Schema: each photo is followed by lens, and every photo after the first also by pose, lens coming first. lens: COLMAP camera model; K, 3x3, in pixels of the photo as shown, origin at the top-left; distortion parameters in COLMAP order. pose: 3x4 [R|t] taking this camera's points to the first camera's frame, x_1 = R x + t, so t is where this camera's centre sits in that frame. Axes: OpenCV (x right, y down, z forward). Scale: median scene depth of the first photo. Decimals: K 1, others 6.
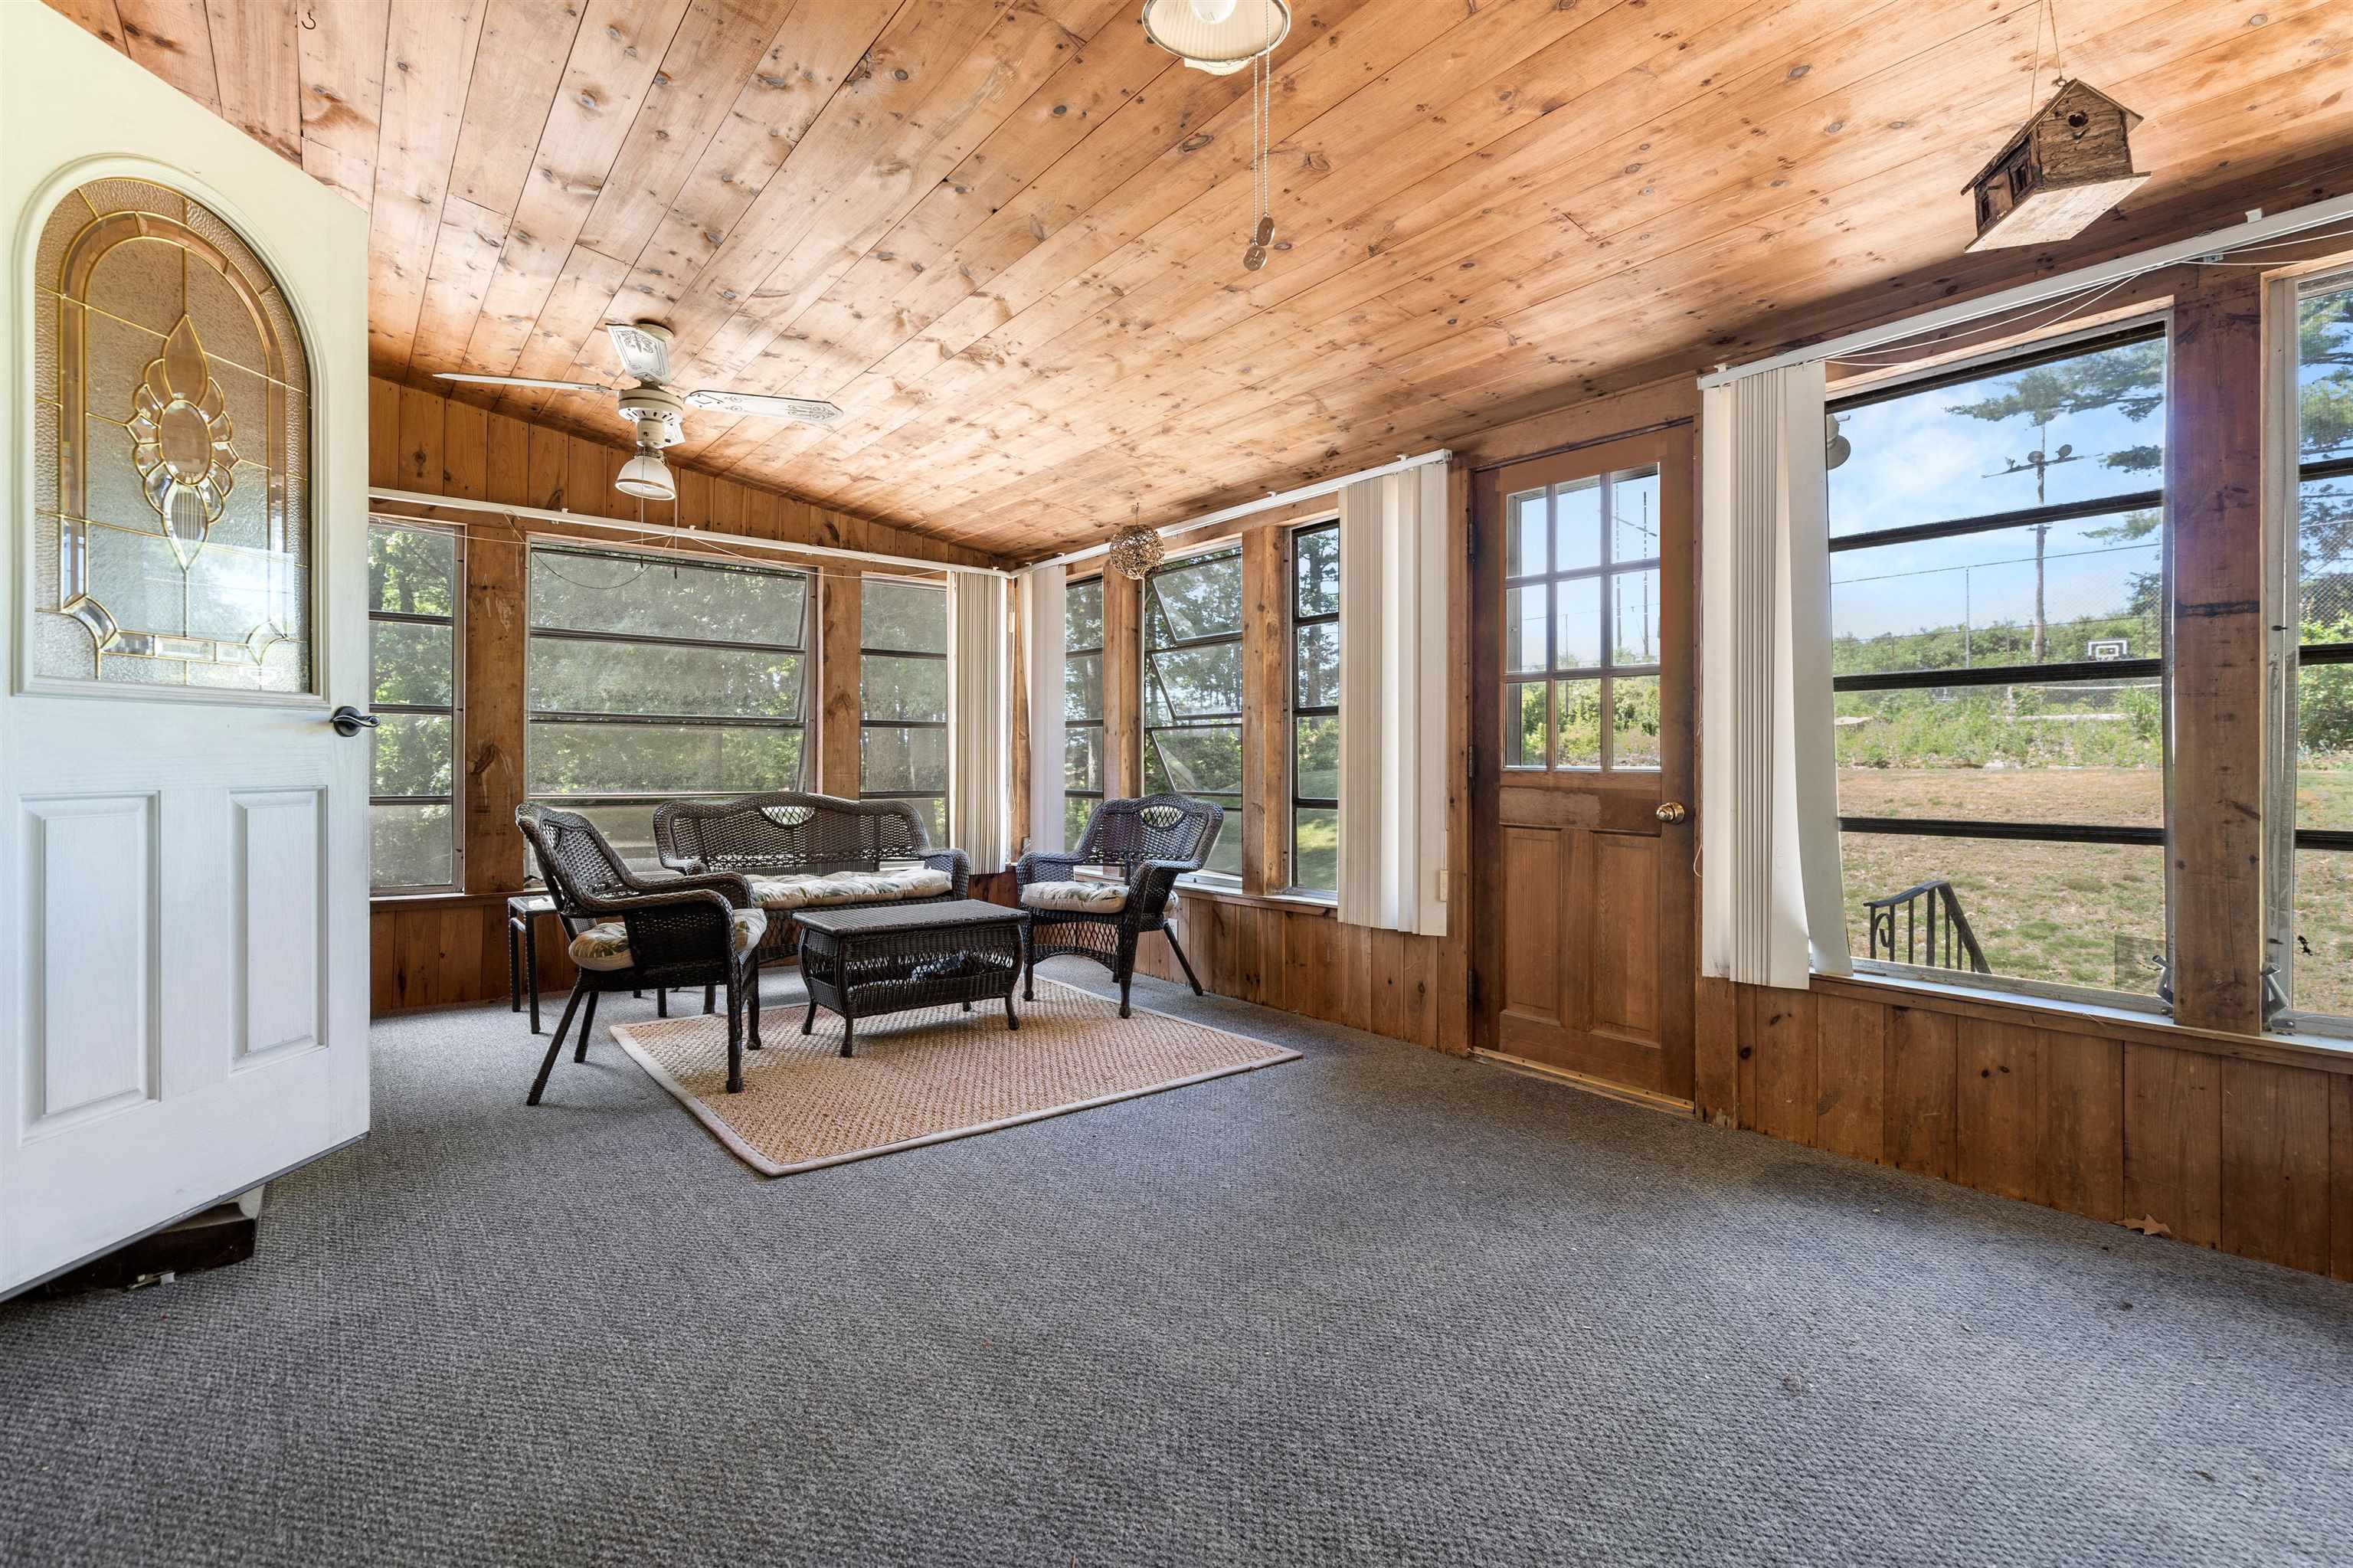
lens RADIAL K [[1087.9, 0, 1156.4], [0, 1087.9, 753.1], [0, 0, 1]] dist [-0.005239, 0.000608]
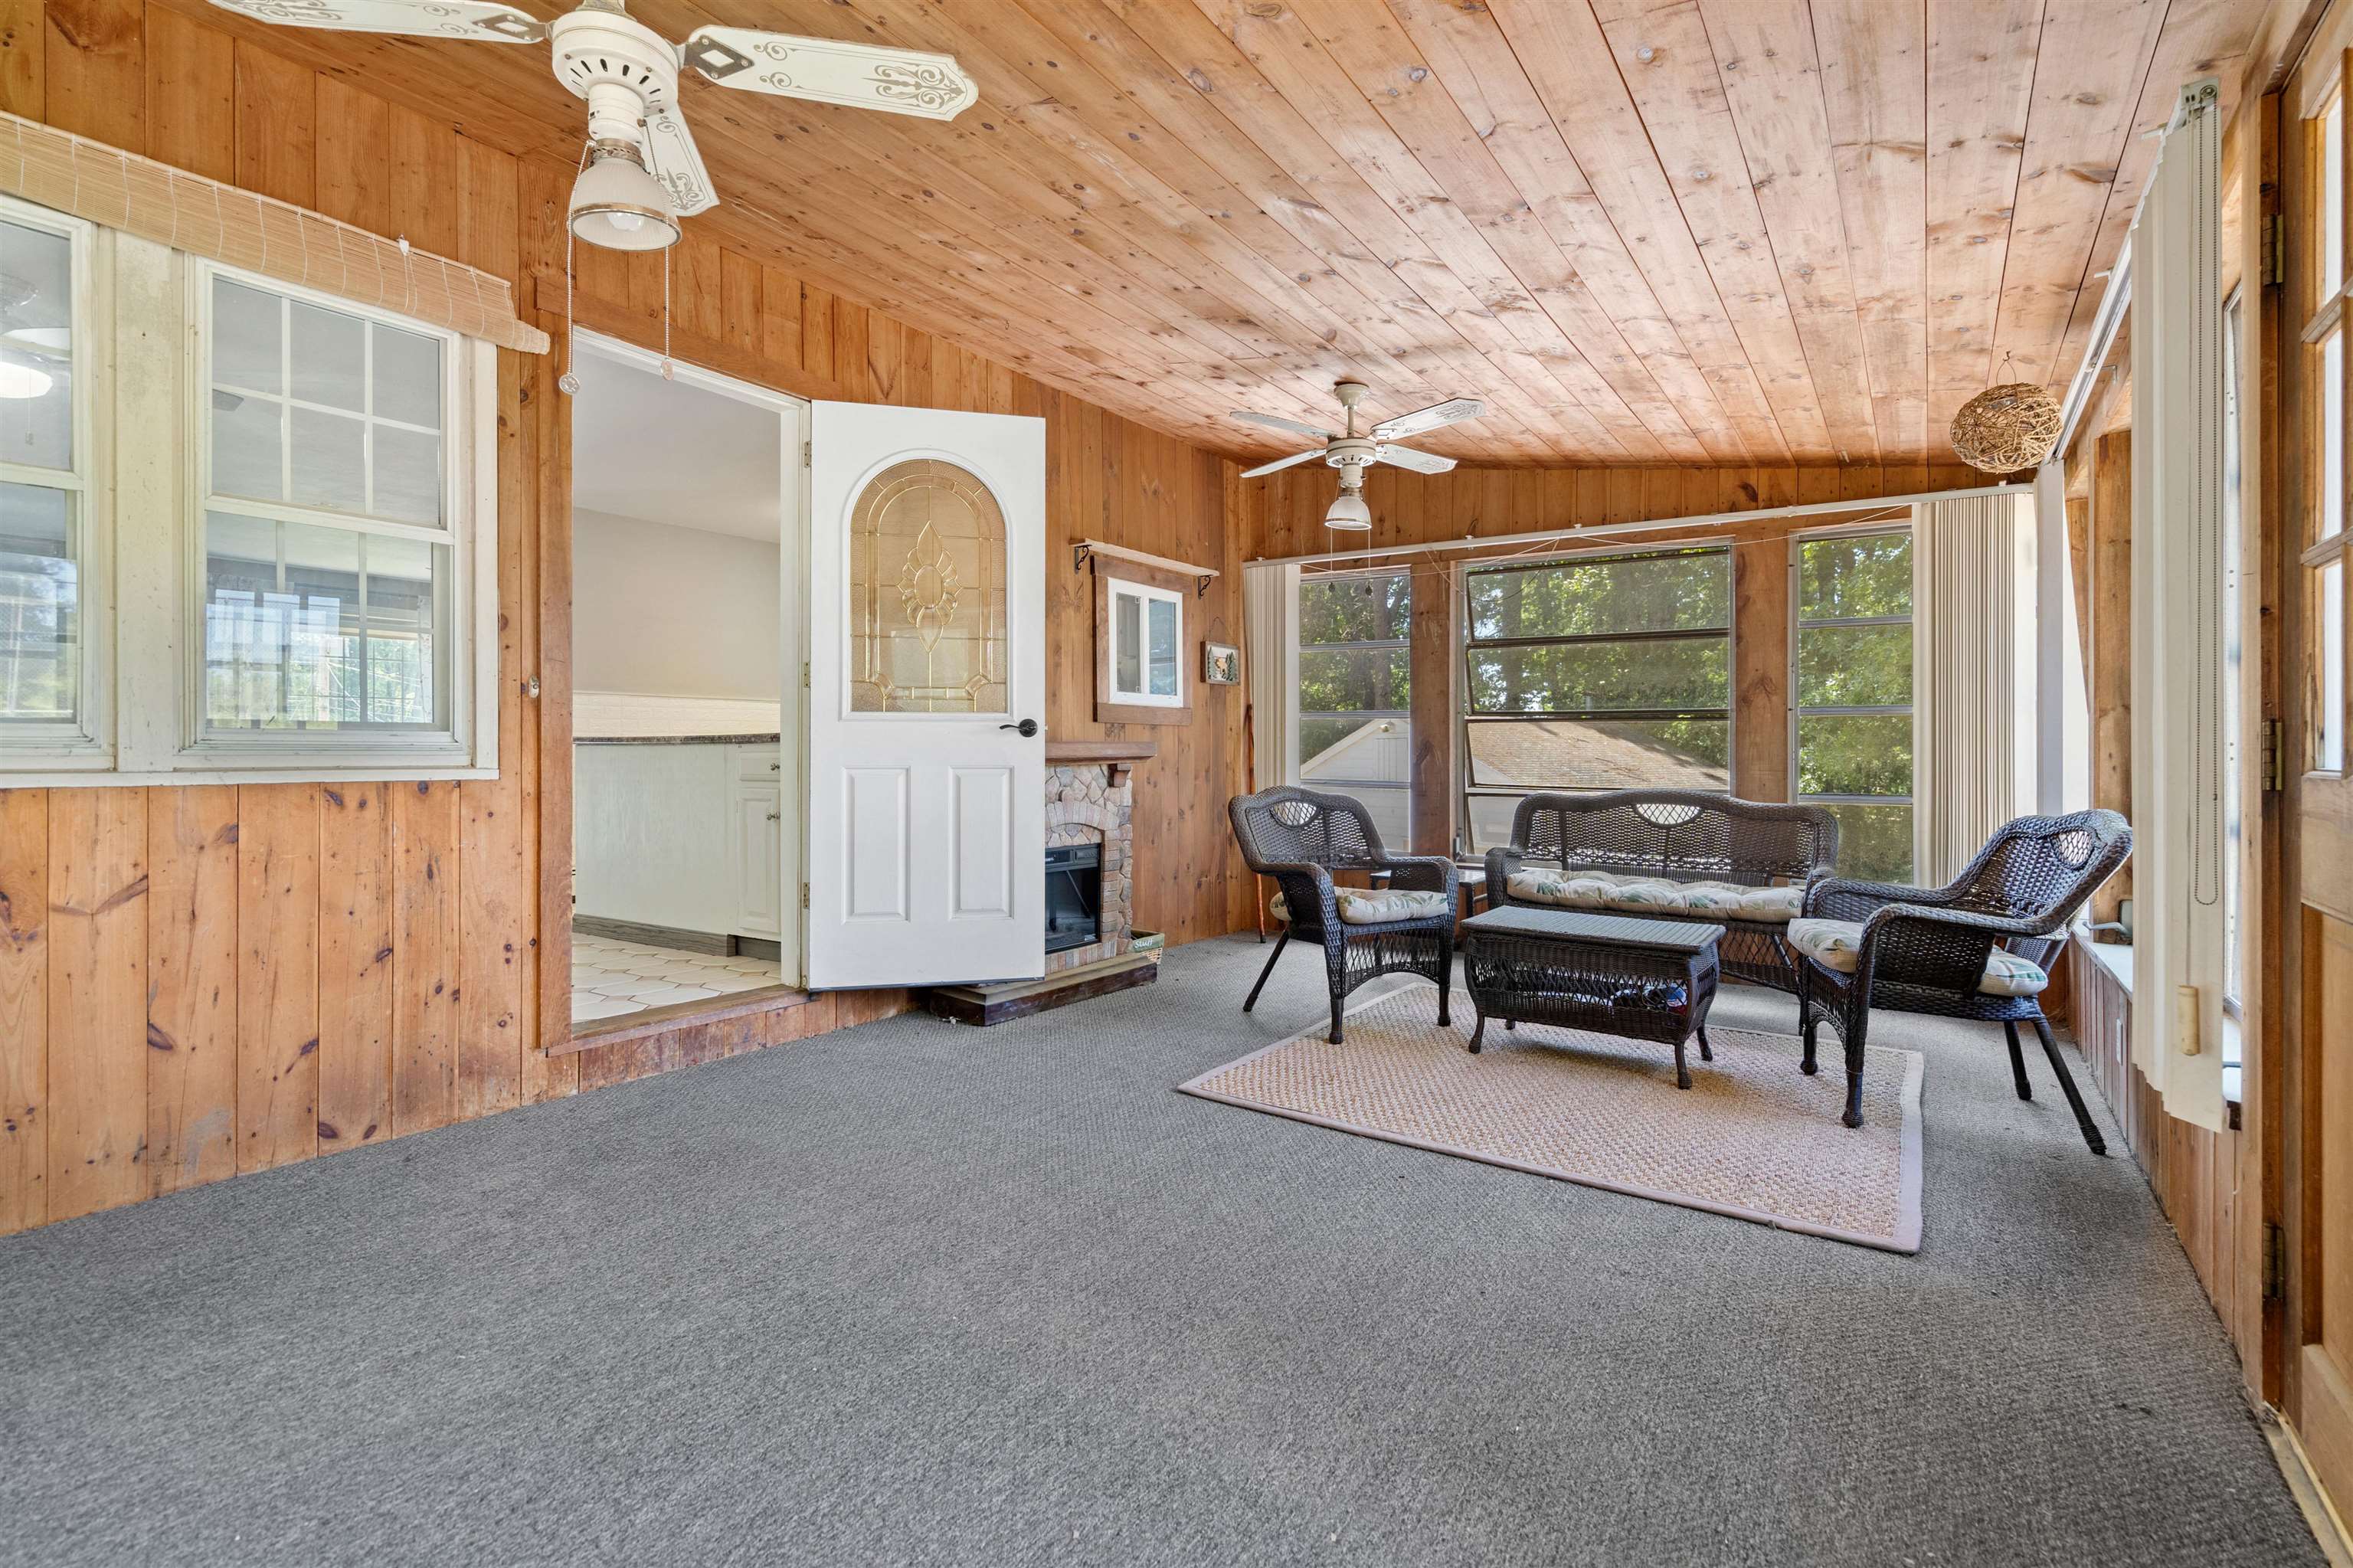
lens RADIAL K [[1087.9, 0, 1173.1], [0, 1087.9, 750.3], [0, 0, 1]] dist [-0.005239, 0.000608]
pose [[0.299474, -0.002735, -0.954100, 0.600461], [0.000768, 0.999996, -0.002626, 0.007064], [0.954104, 0.000053, 0.299475, 0.461815]]
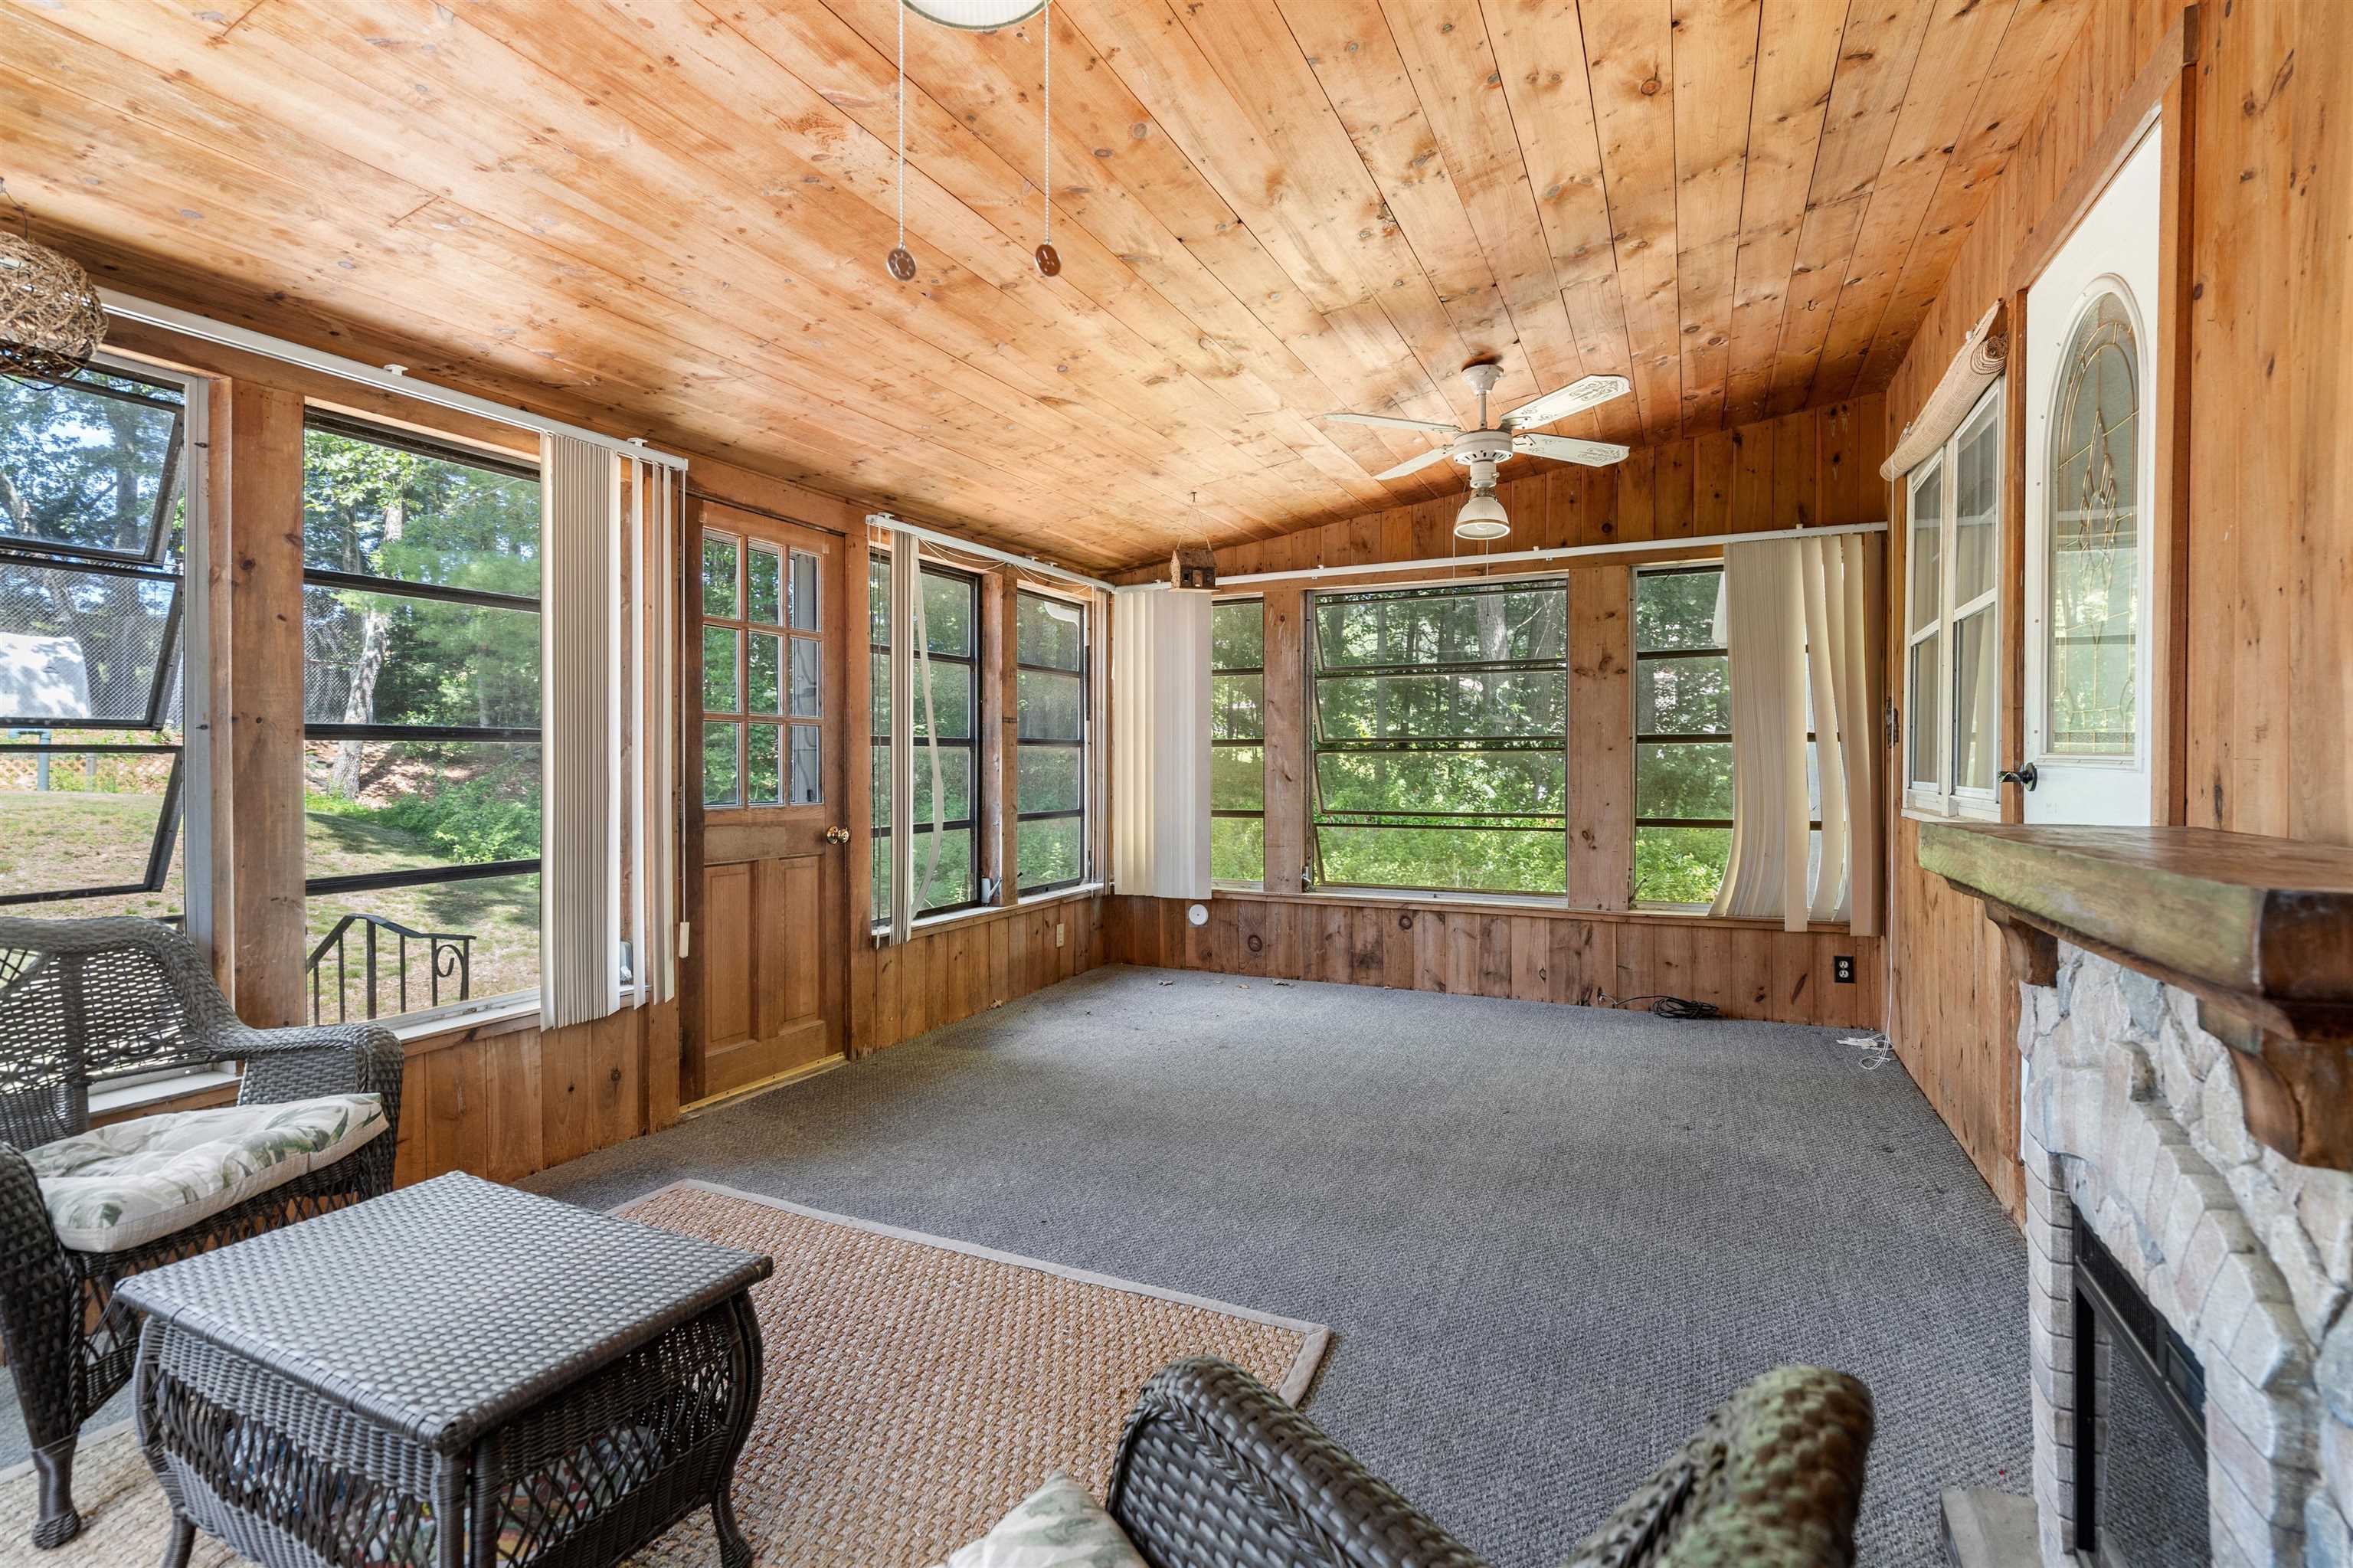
lens RADIAL K [[1087.9, 0, 1168.6], [0, 1087.9, 774.2], [0, 0, 1]] dist [-0.005239, 0.000608]
pose [[-0.447148, -0.011259, 0.894389, -0.758930], [-0.001964, 0.999931, 0.011605, -0.029098], [-0.894458, 0.003432, -0.447140, 1.085621]]
